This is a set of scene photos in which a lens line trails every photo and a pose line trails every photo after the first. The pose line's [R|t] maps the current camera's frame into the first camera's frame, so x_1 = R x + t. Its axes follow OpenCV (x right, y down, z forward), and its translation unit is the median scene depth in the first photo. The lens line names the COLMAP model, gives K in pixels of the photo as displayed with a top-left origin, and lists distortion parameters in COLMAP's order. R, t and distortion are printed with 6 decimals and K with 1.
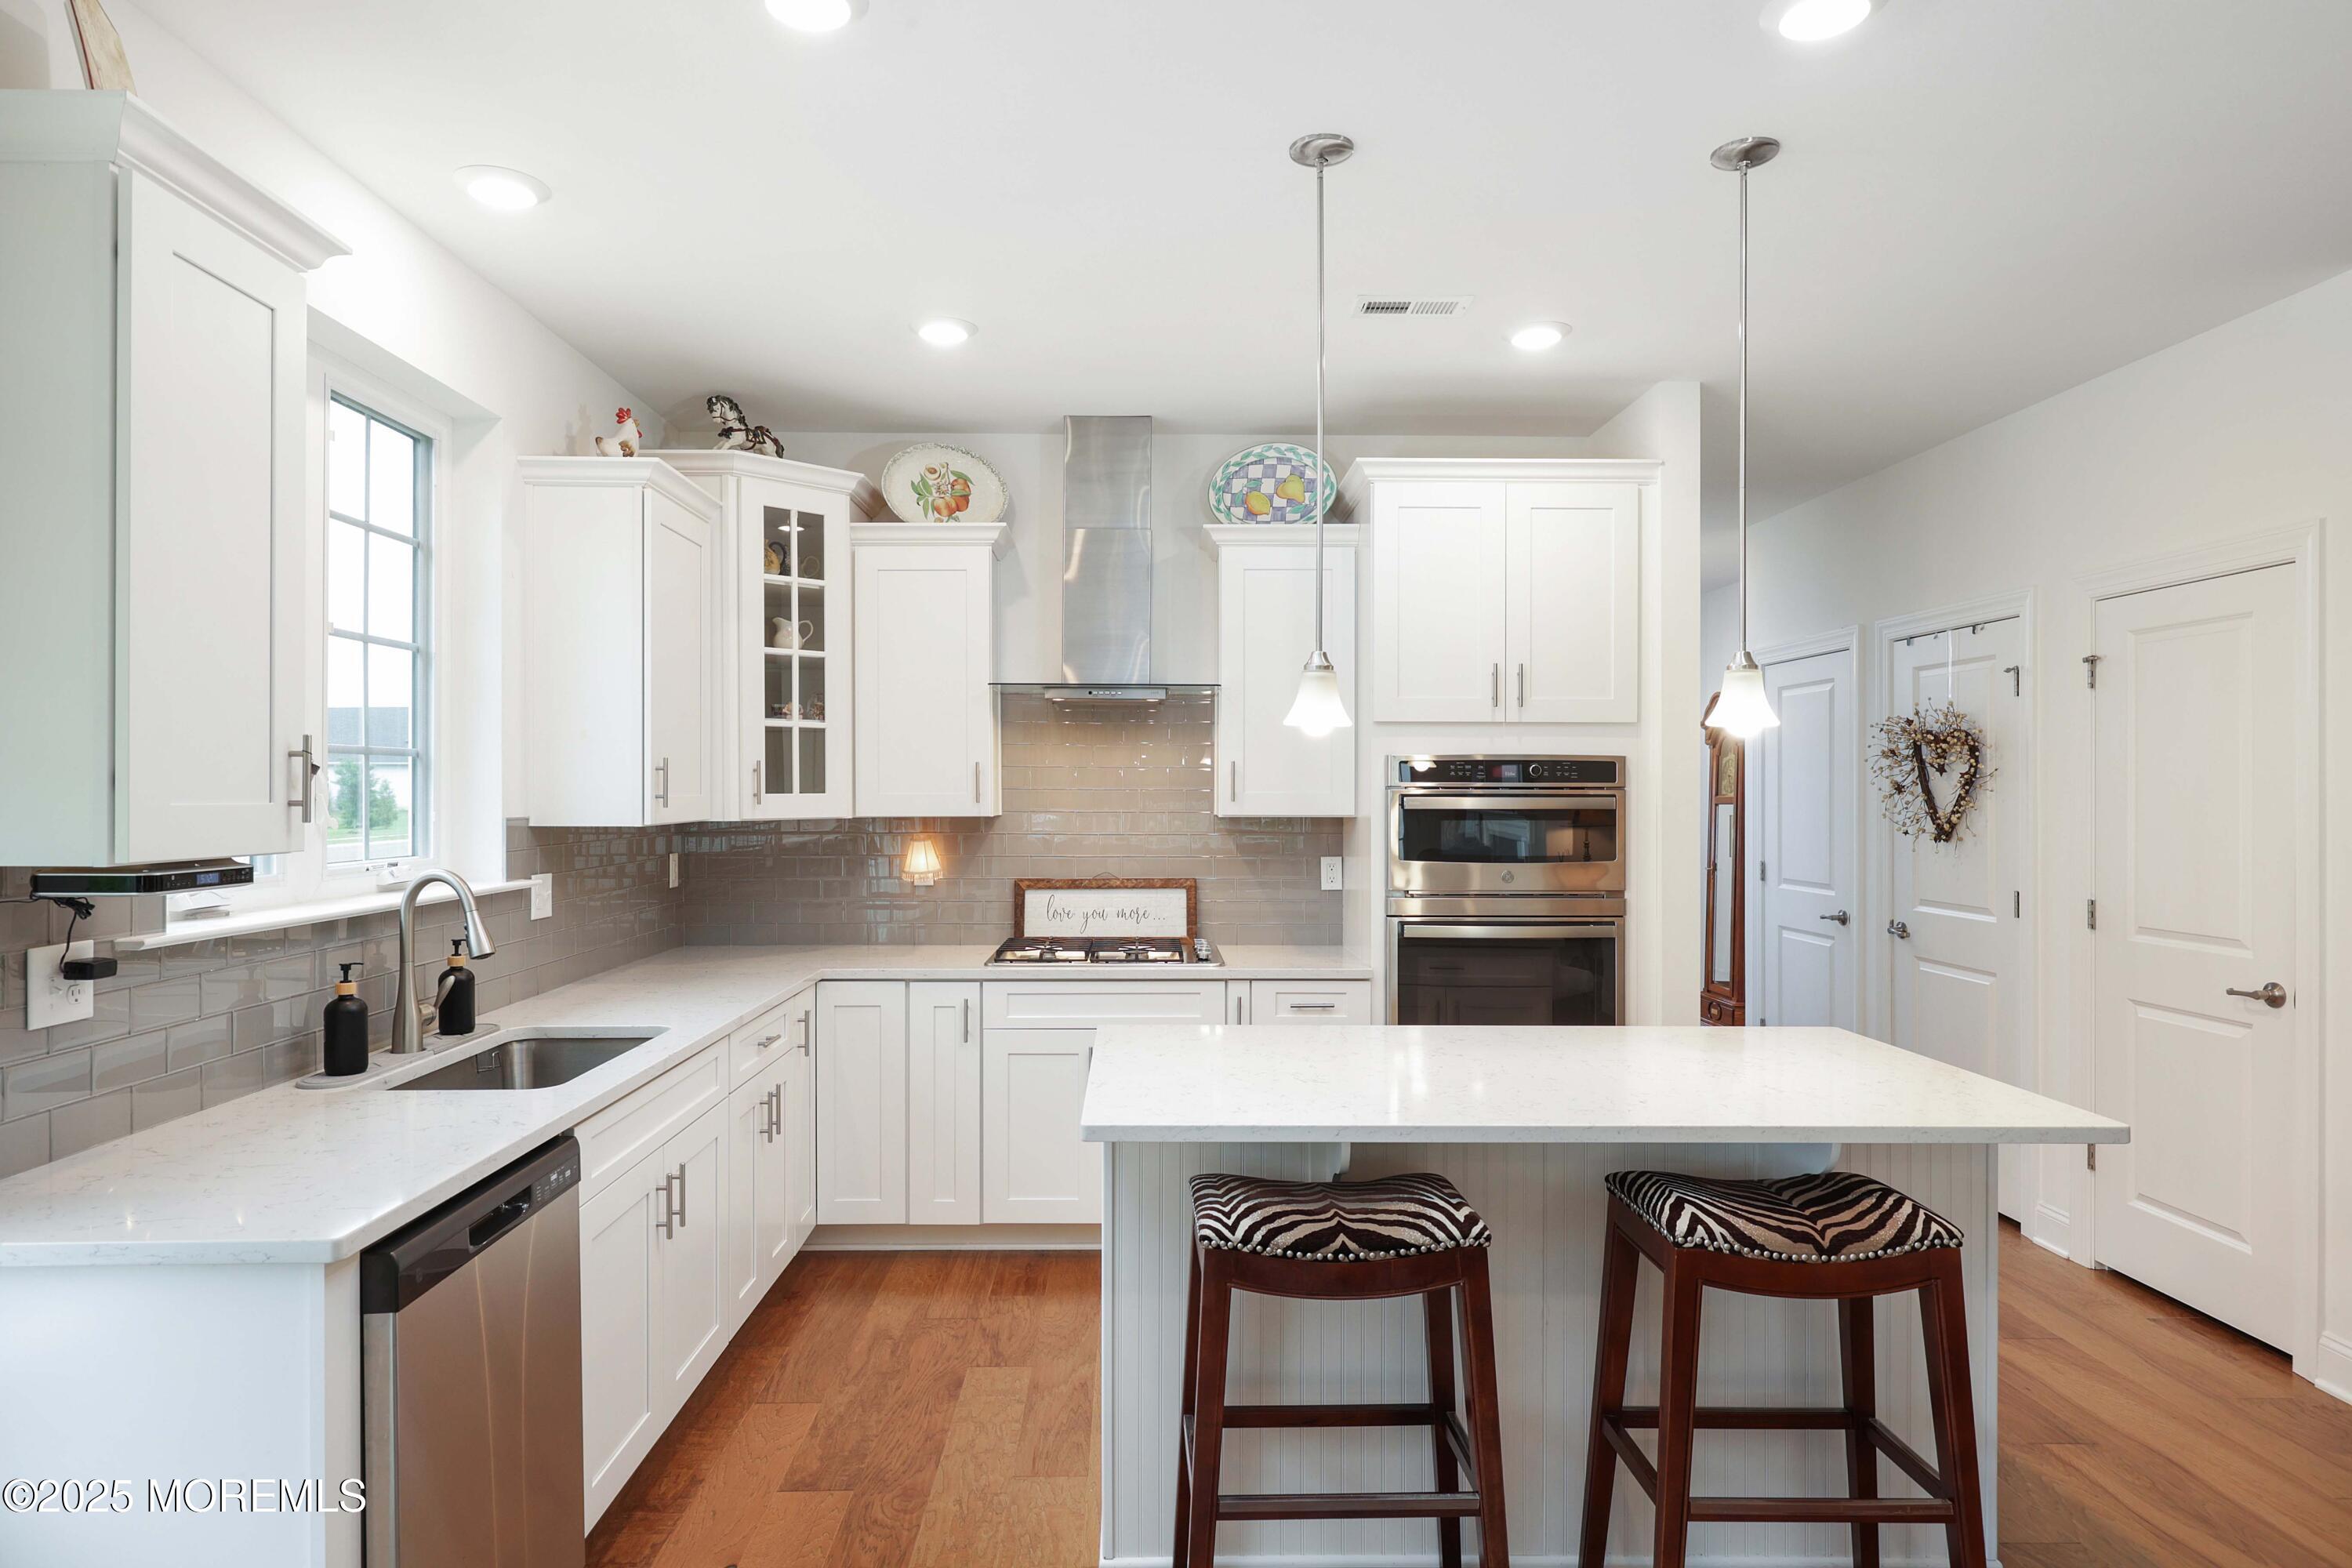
lens RADIAL K [[1352.1, 0, 1171.9], [0, 1352.1, 797.2], [0, 0, 1]] dist [-0.005364, -0.002456]
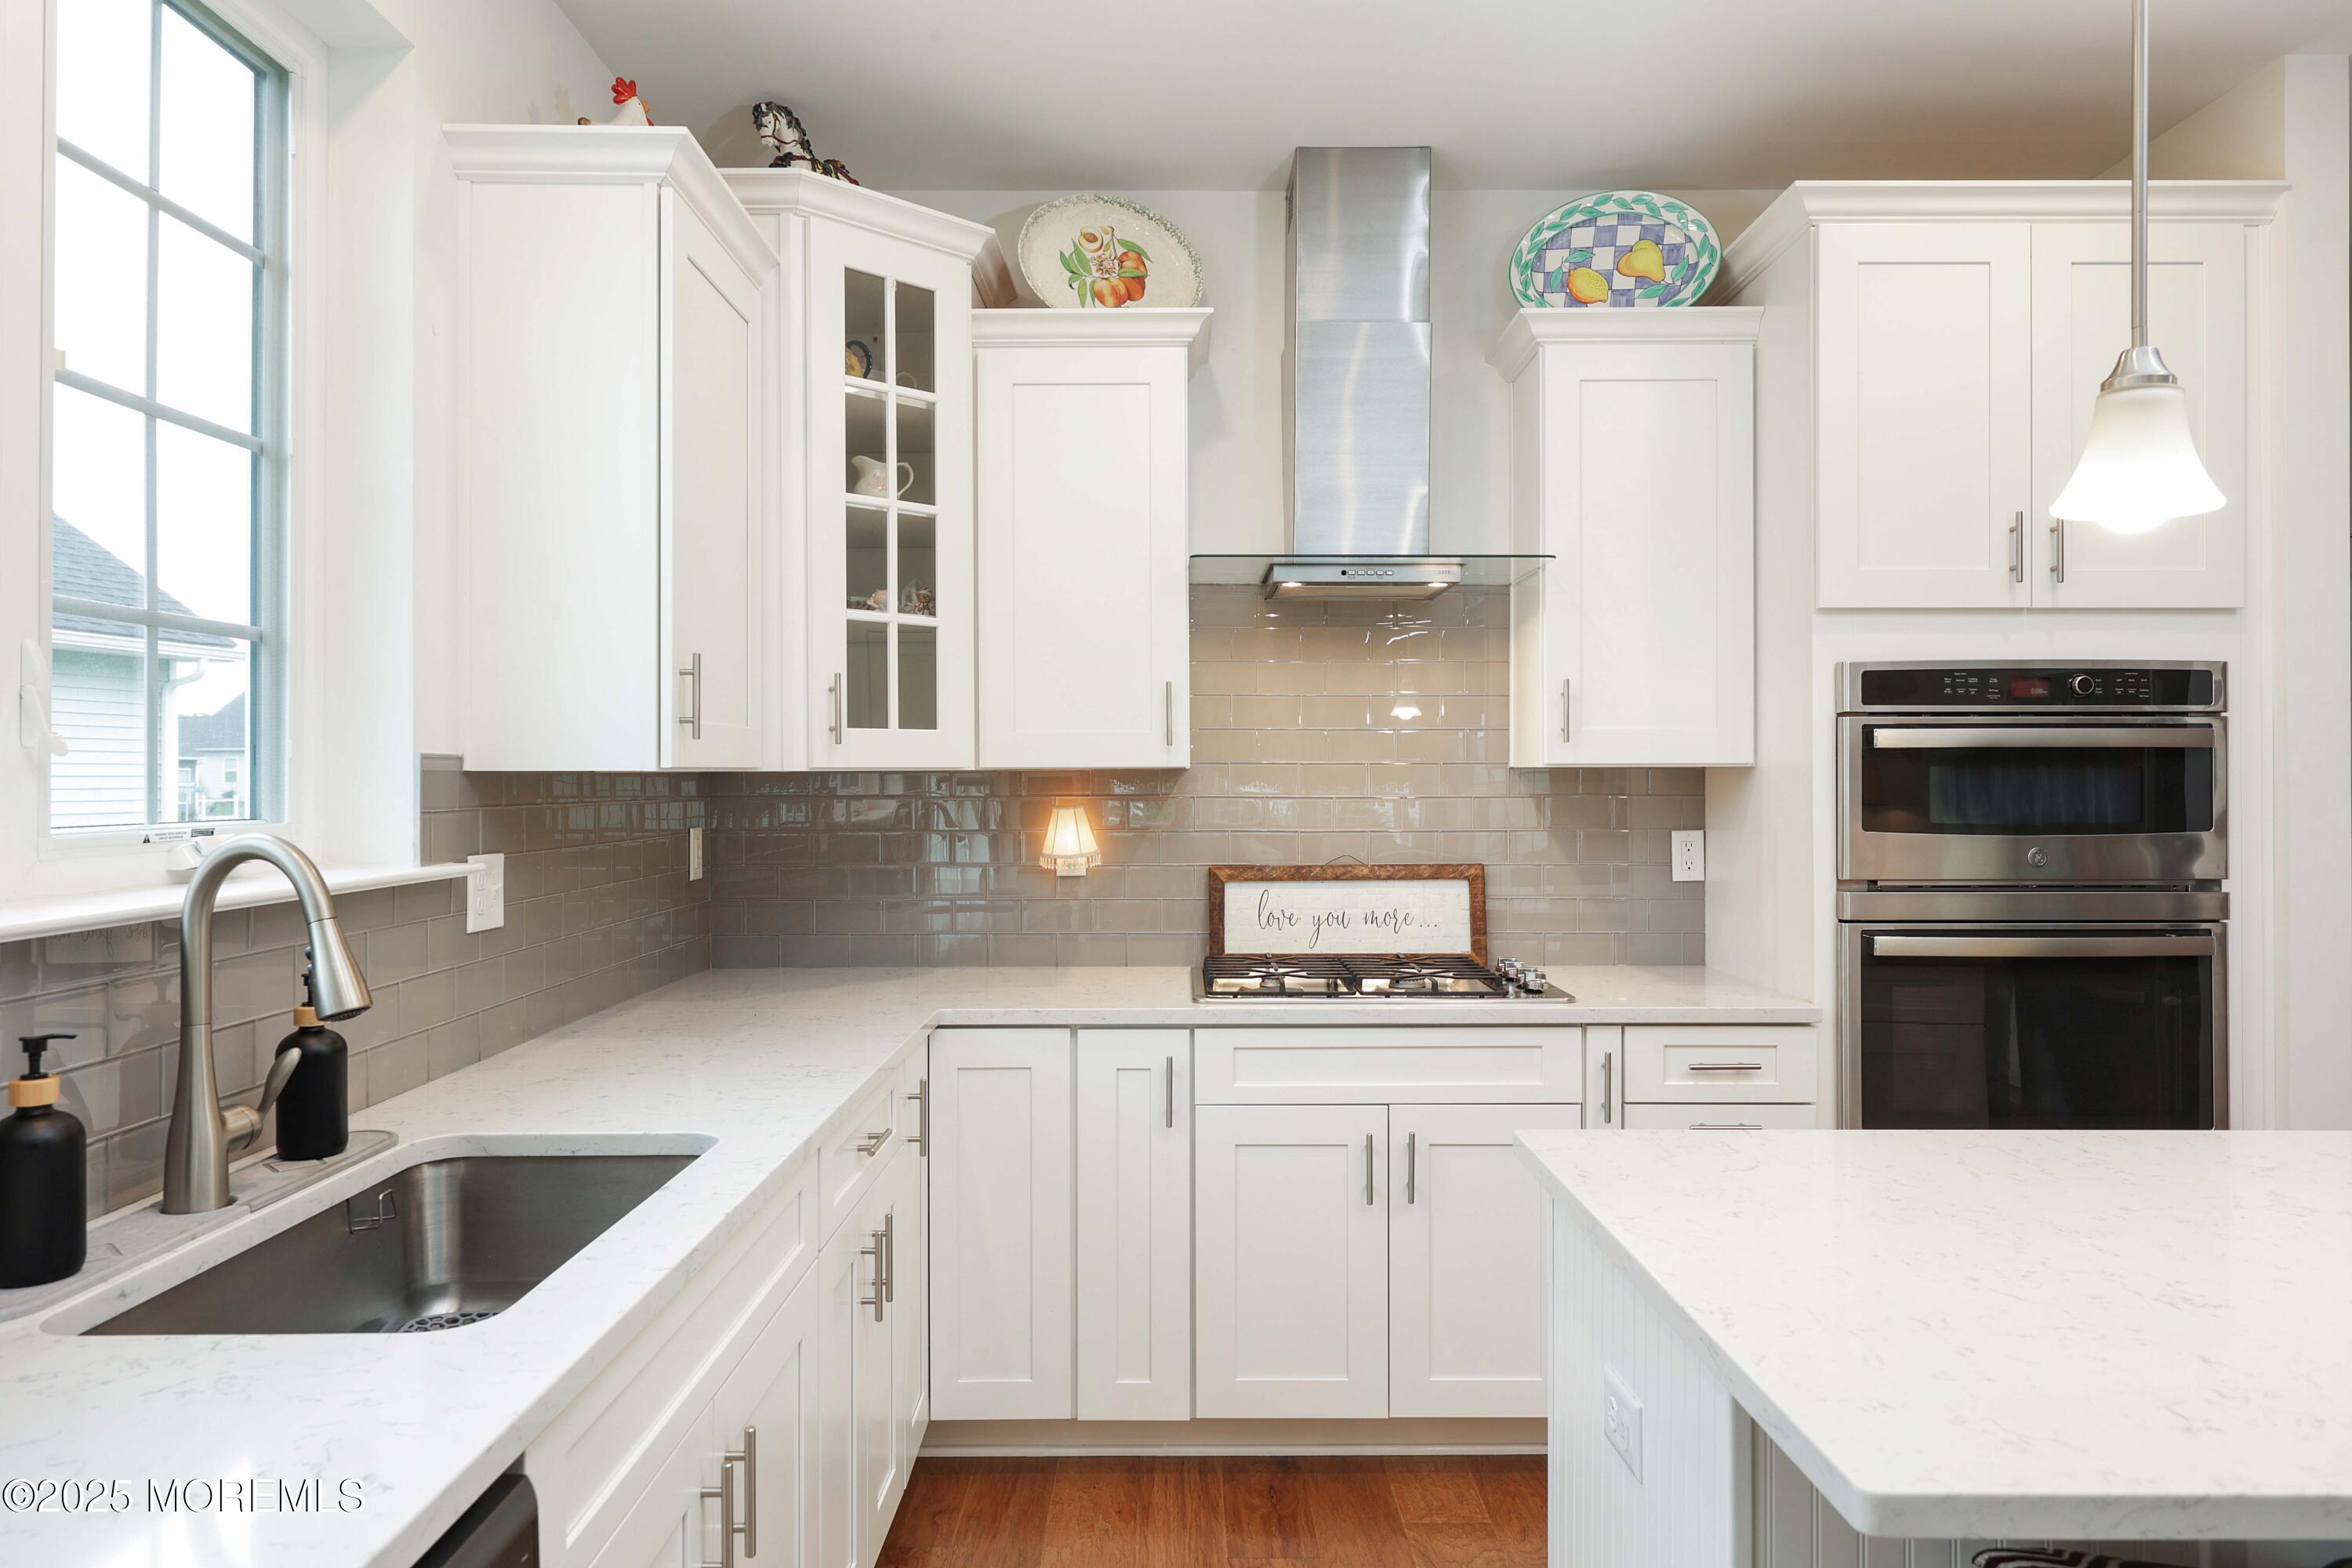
lens RADIAL K [[1504.6, 0, 1179.0], [0, 1504.6, 769.5], [0, 0, 1]] dist [-0.012454, 0.000913]
pose [[0.999708, -0.004745, -0.023682, -0.129077], [0.004498, 0.999935, -0.010466, 0.024234], [0.023730, 0.010357, 0.999665, 0.304910]]
